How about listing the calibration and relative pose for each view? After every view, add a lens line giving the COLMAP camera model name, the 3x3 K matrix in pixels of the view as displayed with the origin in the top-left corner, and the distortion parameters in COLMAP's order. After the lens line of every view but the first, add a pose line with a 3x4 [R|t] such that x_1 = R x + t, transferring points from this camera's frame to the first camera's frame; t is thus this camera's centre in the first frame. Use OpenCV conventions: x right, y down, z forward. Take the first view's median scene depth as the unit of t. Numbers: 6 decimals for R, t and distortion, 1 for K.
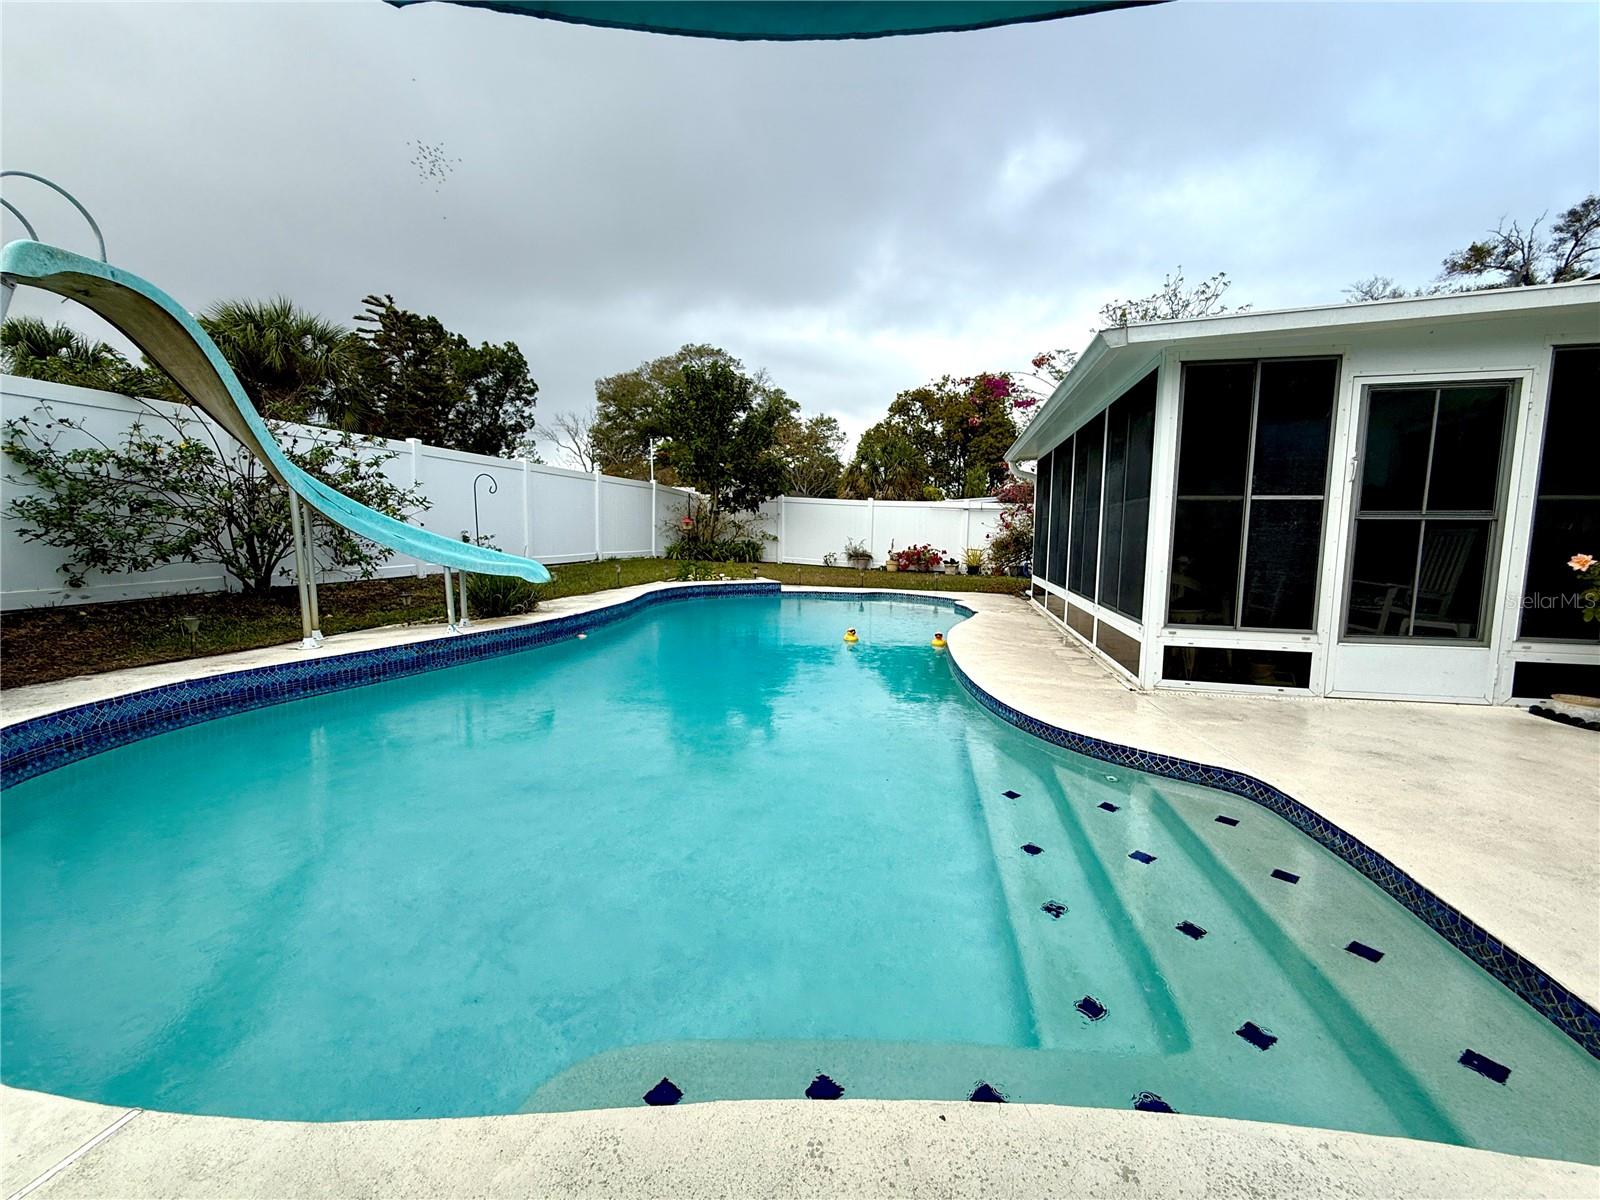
lens RADIAL K [[639.5, 0, 782.6], [0, 639.5, 594.4], [0, 0, 1]] dist [0.001399, -0.000660]
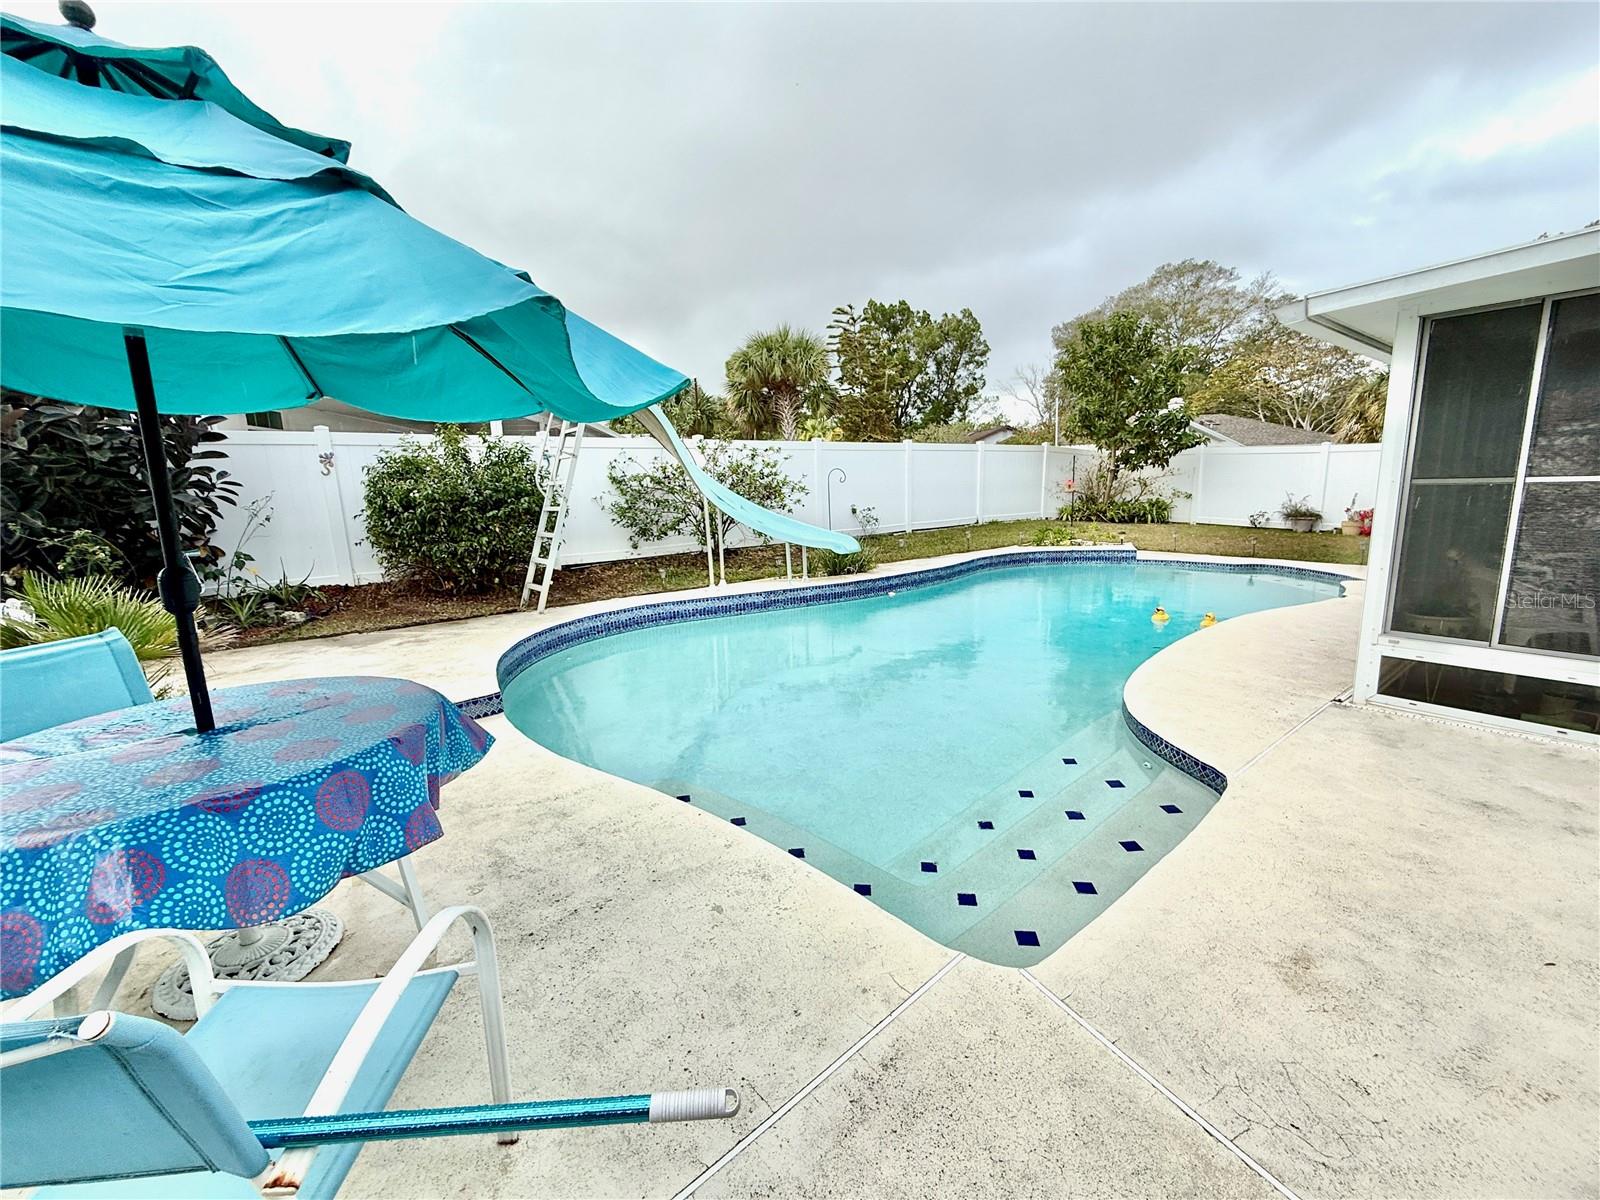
lens RADIAL K [[639.5, 0, 799.5], [0, 639.5, 587.7], [0, 0, 1]] dist [0.001399, -0.000660]
pose [[0.772712, 0.063963, -0.631525, 0.150228], [-0.020978, 0.996940, 0.075305, -0.016595], [0.634410, -0.044941, 0.771690, -0.043060]]
